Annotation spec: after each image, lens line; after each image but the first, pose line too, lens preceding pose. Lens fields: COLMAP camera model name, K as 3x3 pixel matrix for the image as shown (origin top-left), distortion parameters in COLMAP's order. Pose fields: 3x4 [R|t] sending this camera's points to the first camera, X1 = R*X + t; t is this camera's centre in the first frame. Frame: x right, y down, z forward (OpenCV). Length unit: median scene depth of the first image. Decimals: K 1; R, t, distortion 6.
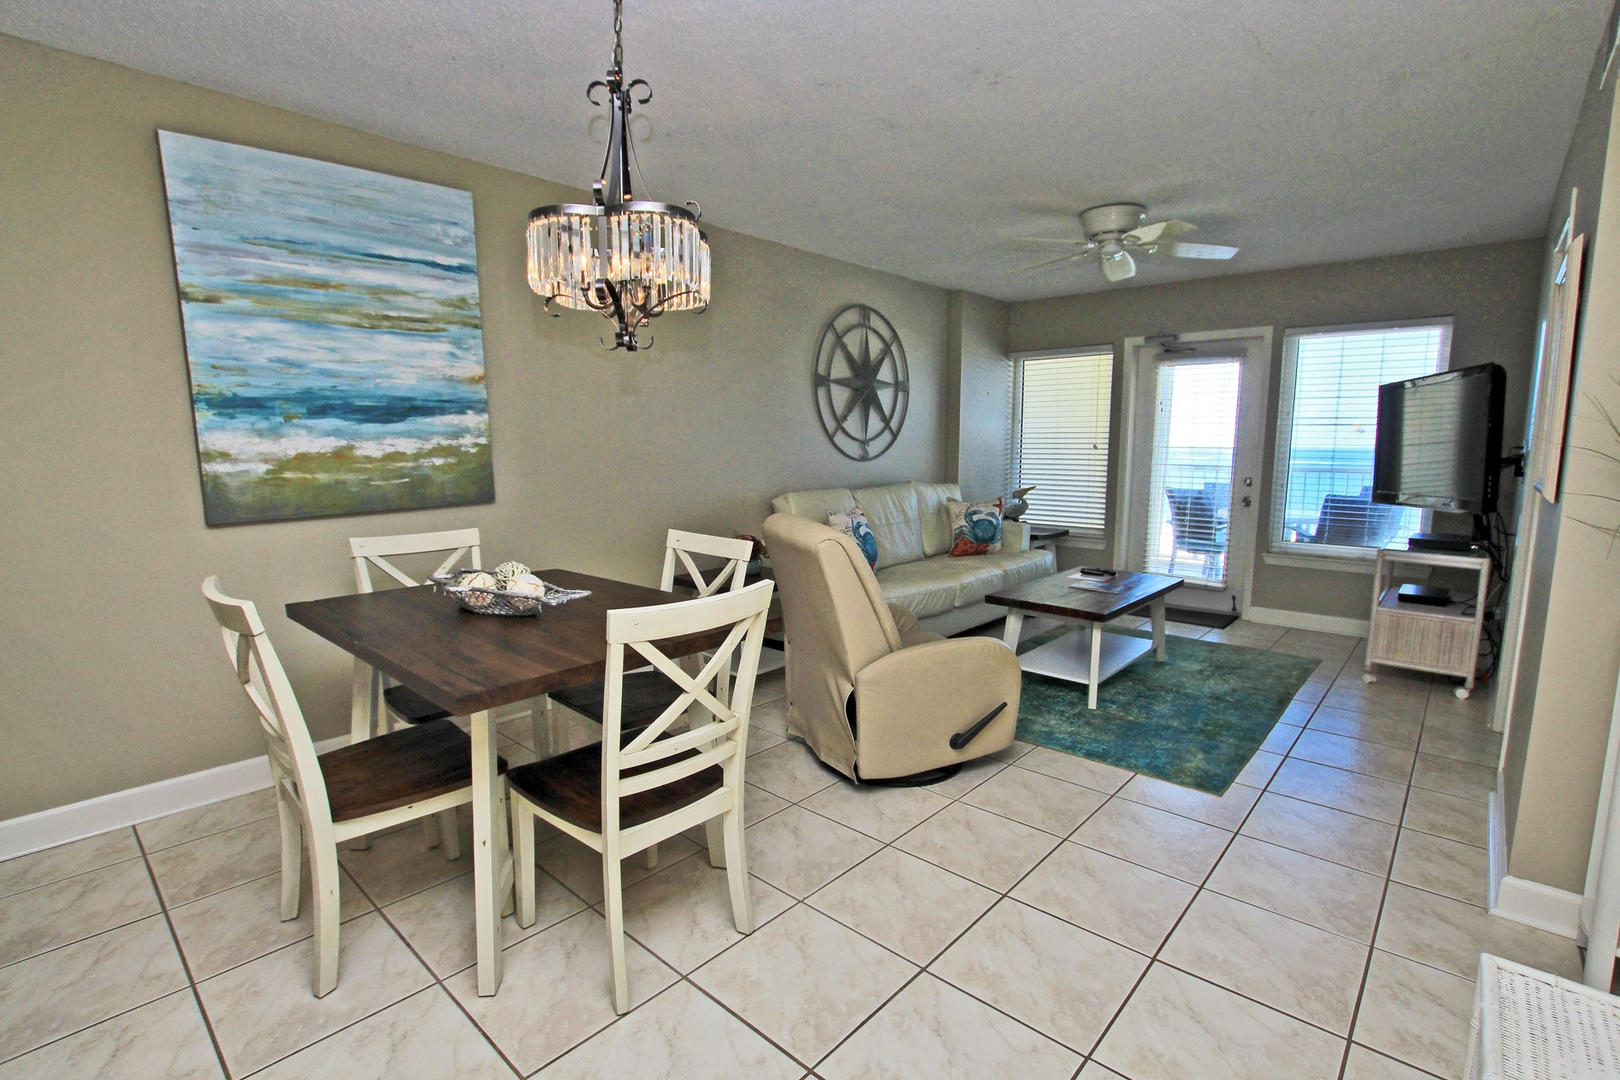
lens RADIAL K [[750.2, 0, 802.4], [0, 750.2, 539.8], [0, 0, 1]] dist [-0.032460, 0.004549]
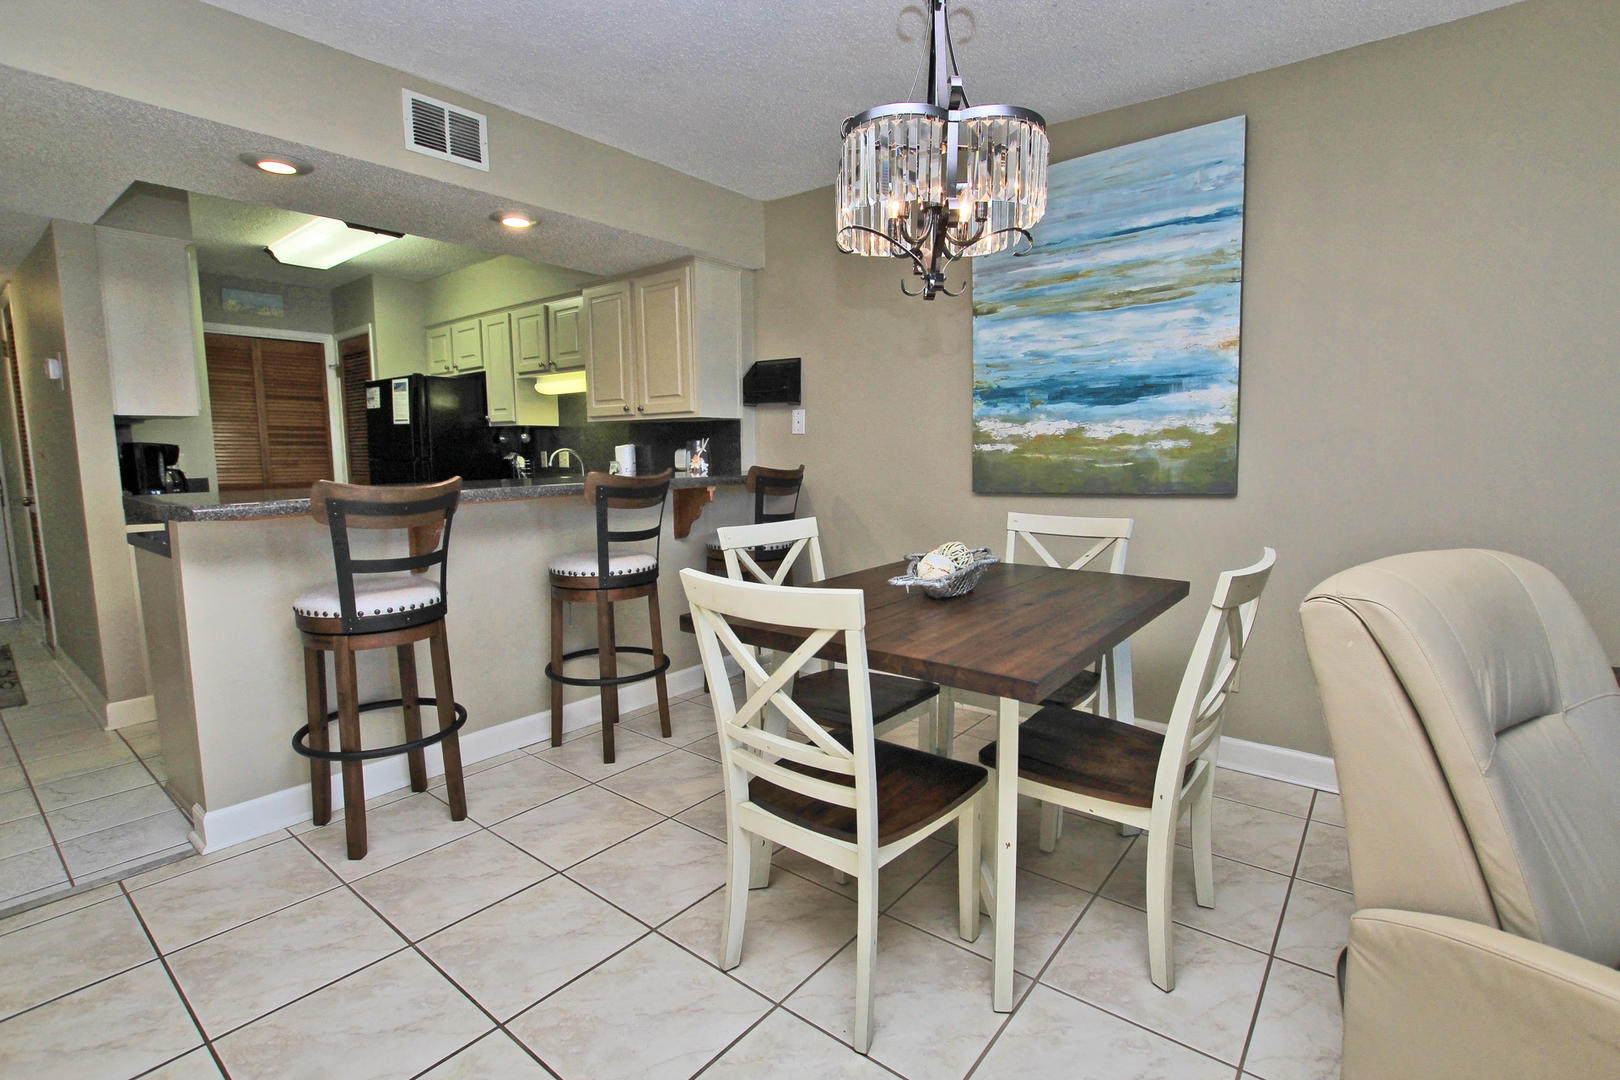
lens RADIAL K [[750.2, 0, 804.9], [0, 750.2, 537.8], [0, 0, 1]] dist [-0.032460, 0.004549]
pose [[0.062812, 0.118493, -0.990966, 0.408565], [-0.119290, 0.986700, 0.110421, -0.044733], [0.990871, 0.111277, 0.076112, 0.551699]]
